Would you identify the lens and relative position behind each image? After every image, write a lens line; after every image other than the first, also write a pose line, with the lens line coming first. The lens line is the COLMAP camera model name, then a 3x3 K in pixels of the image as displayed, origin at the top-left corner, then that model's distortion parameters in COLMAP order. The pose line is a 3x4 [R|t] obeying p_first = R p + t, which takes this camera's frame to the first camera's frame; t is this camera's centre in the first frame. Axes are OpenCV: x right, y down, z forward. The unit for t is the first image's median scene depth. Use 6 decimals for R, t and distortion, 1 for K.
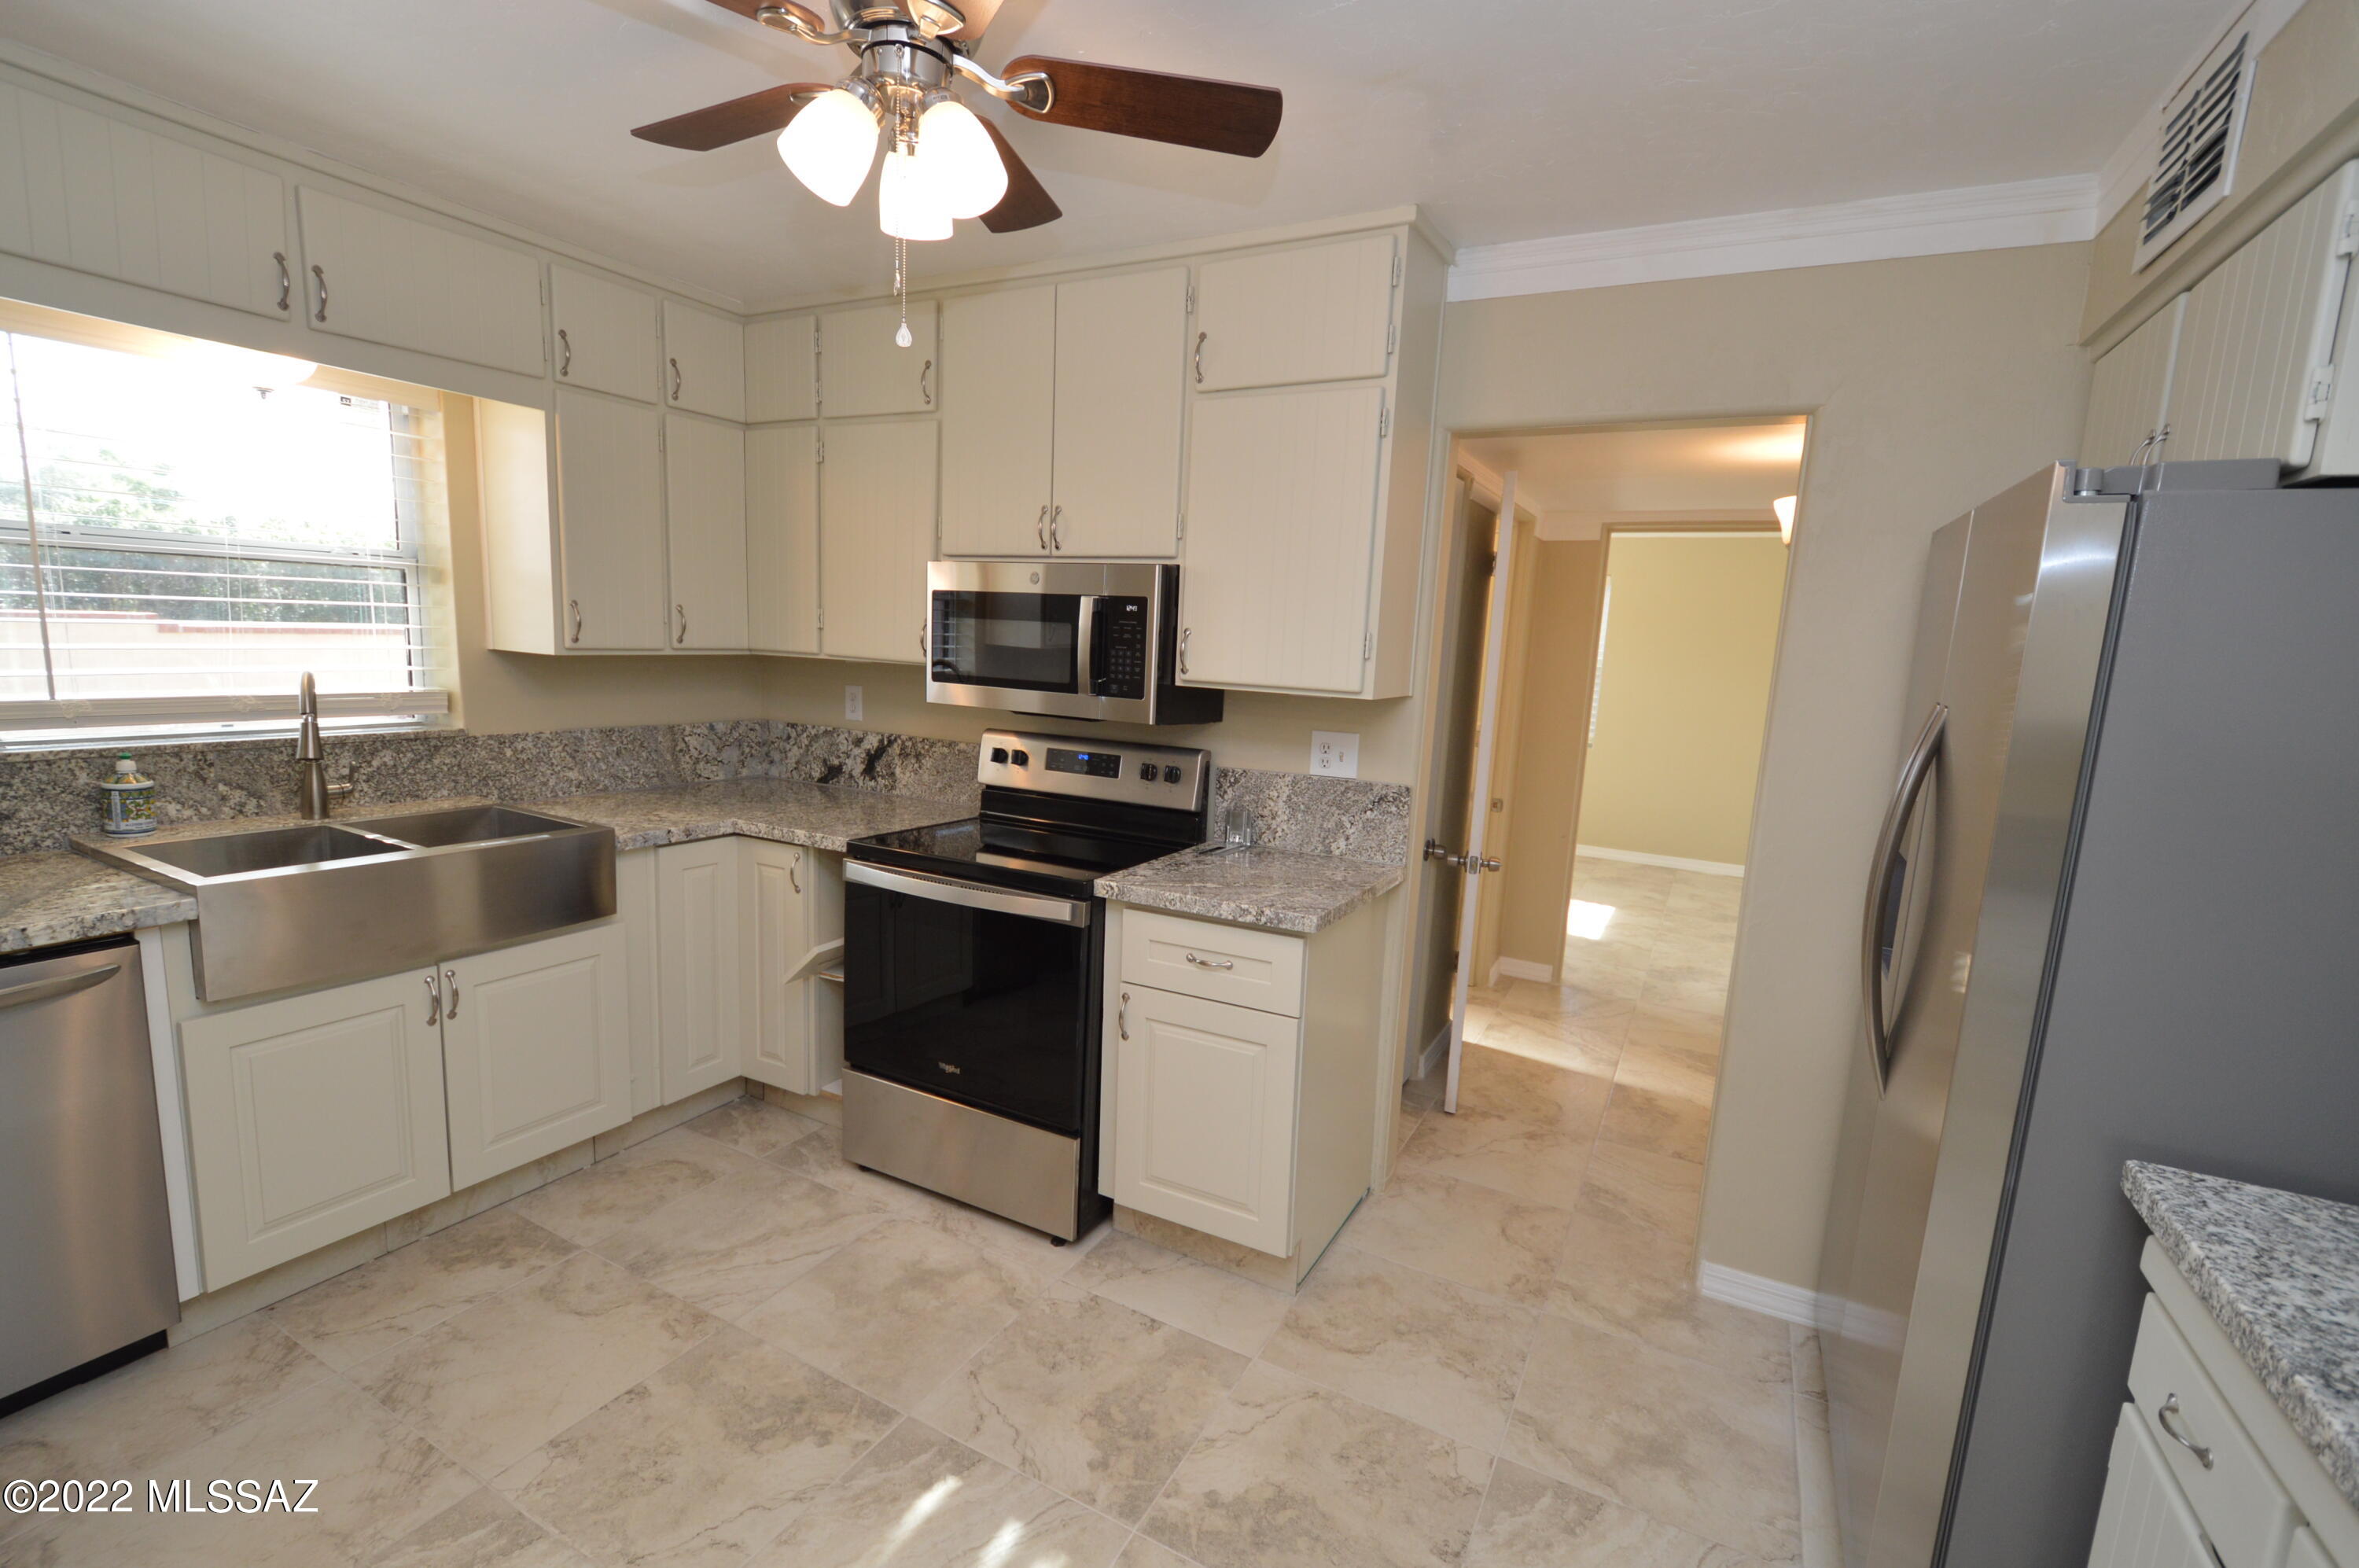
lens RADIAL K [[1032.1, 0, 1172.5], [0, 1032.1, 785.3], [0, 0, 1]] dist [-0.000801, -0.001808]
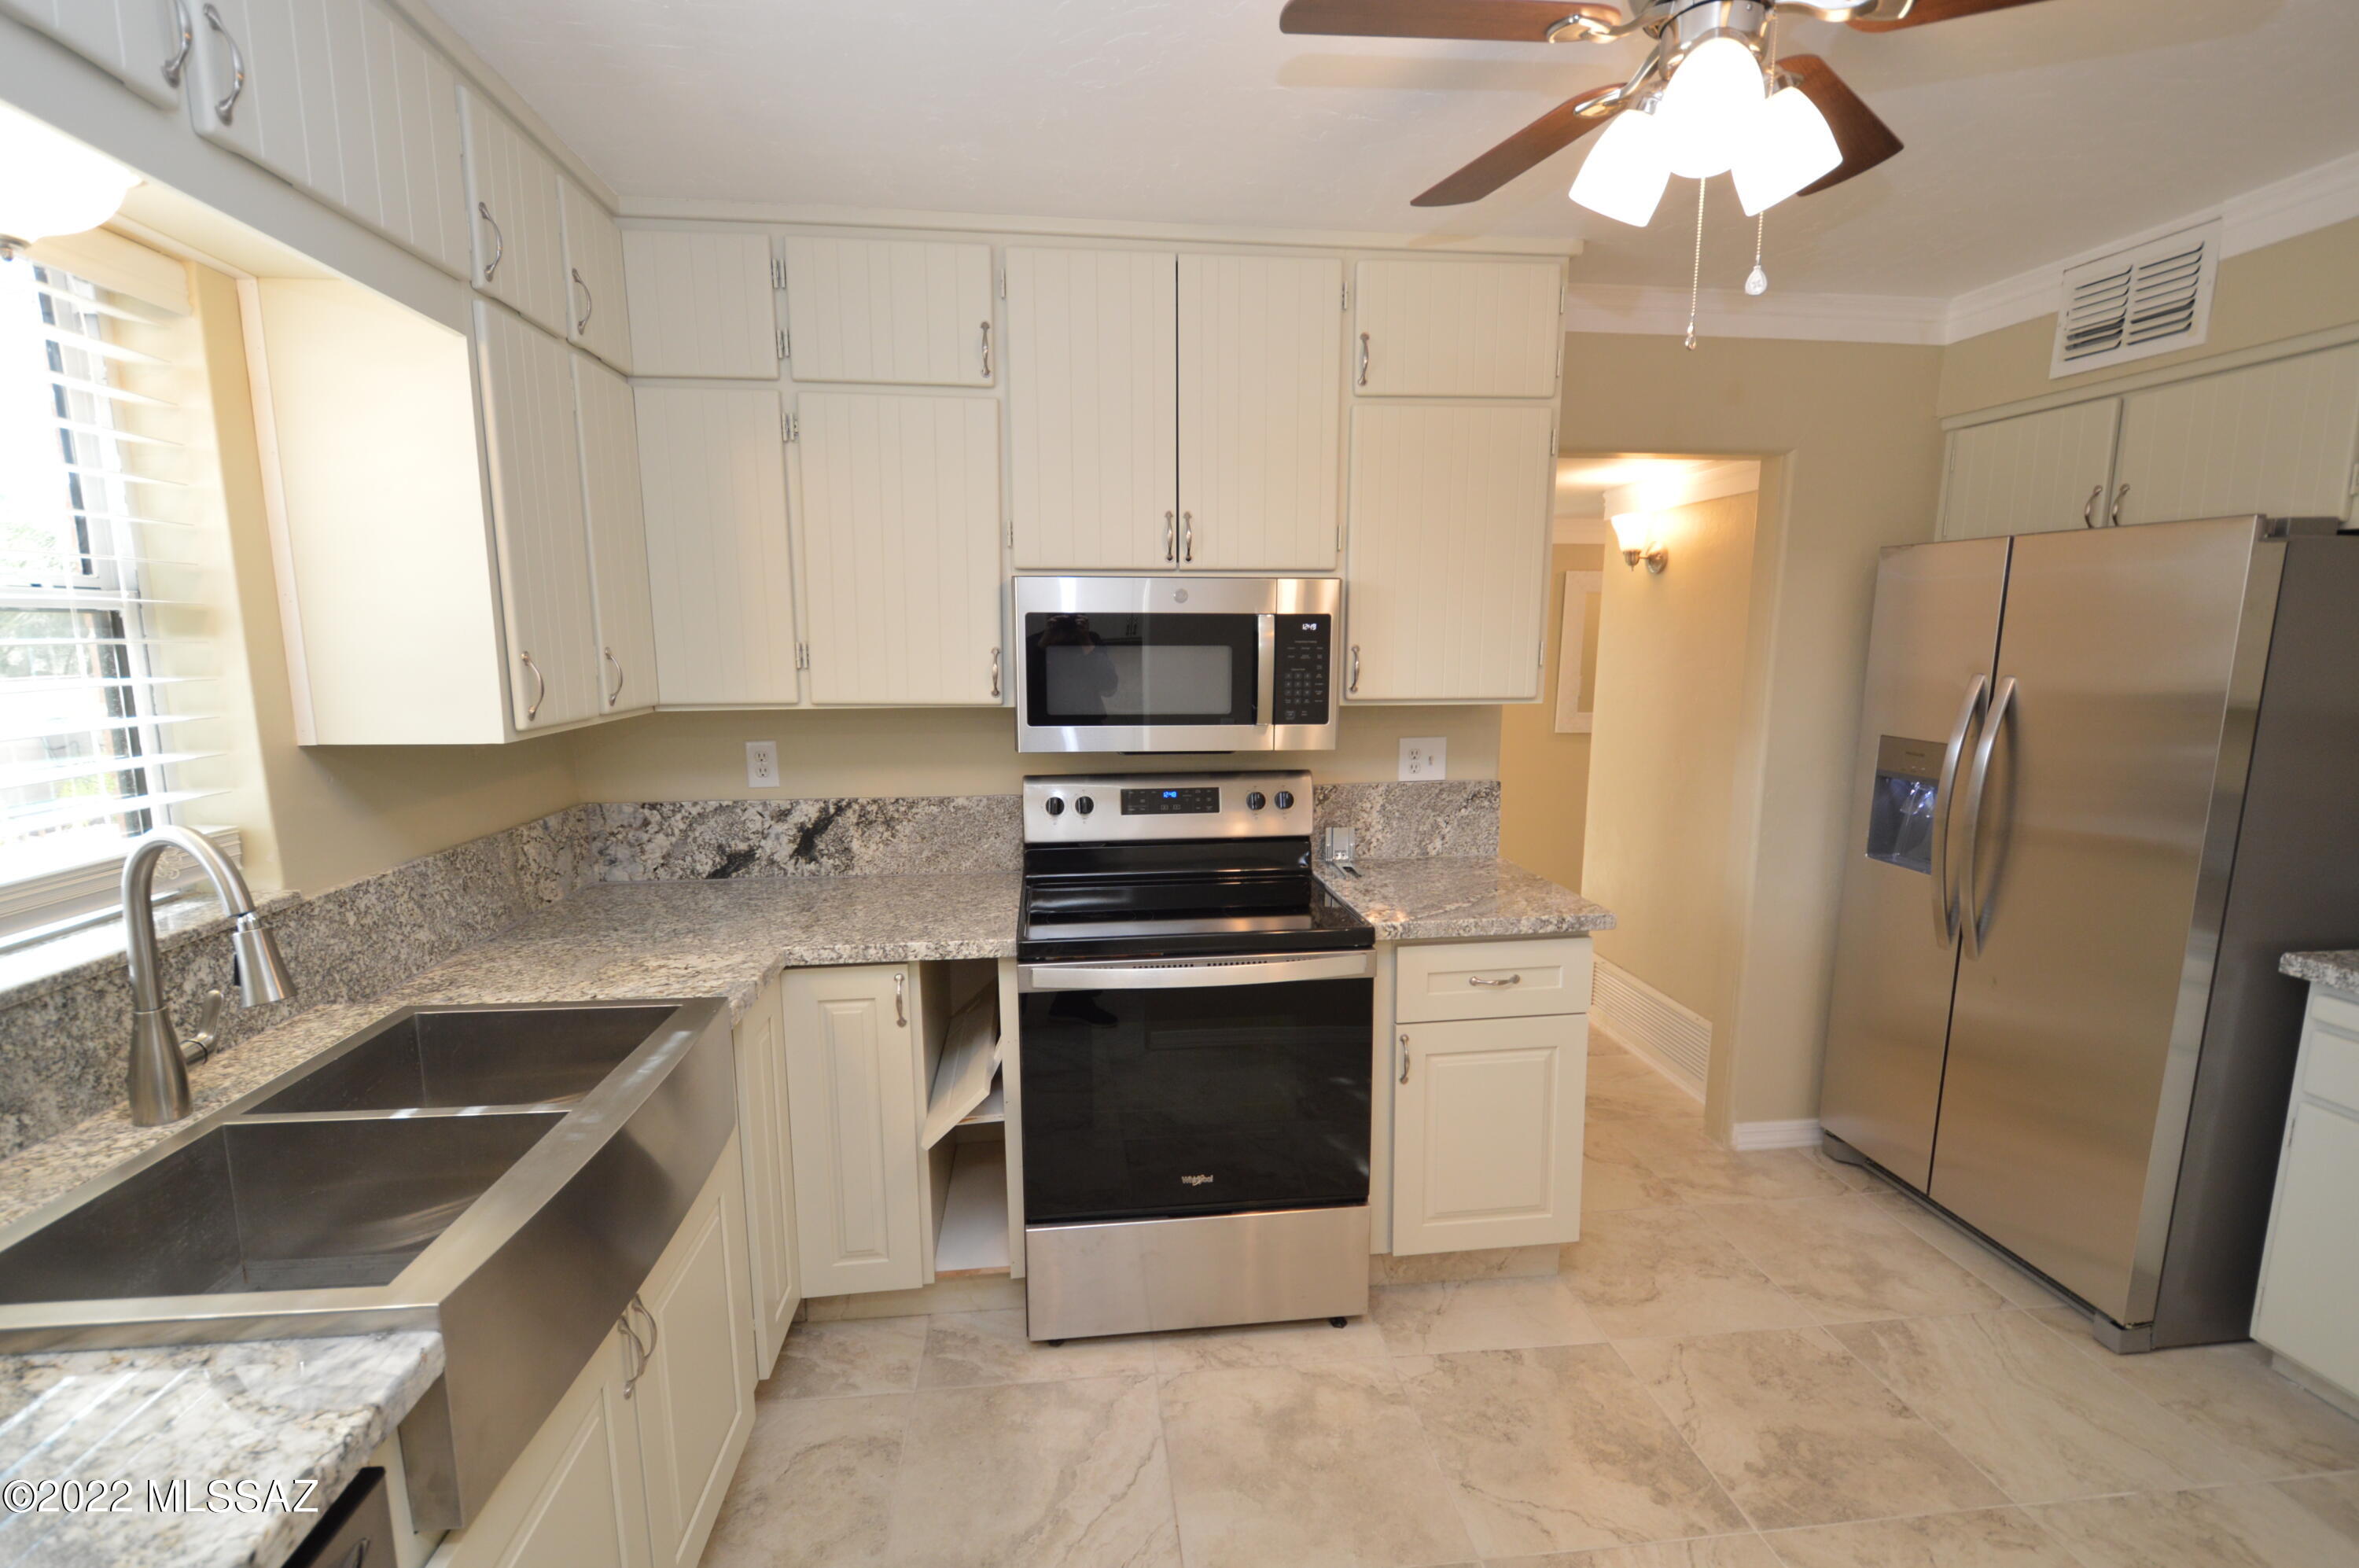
lens RADIAL K [[1032.1, 0, 1171.6], [0, 1032.1, 789.7], [0, 0, 1]] dist [-0.000801, -0.001808]
pose [[0.826913, -0.130848, 0.546895, -0.597805], [0.122299, 0.991119, 0.052213, -0.081260], [-0.548870, 0.023709, 0.835571, 0.272558]]
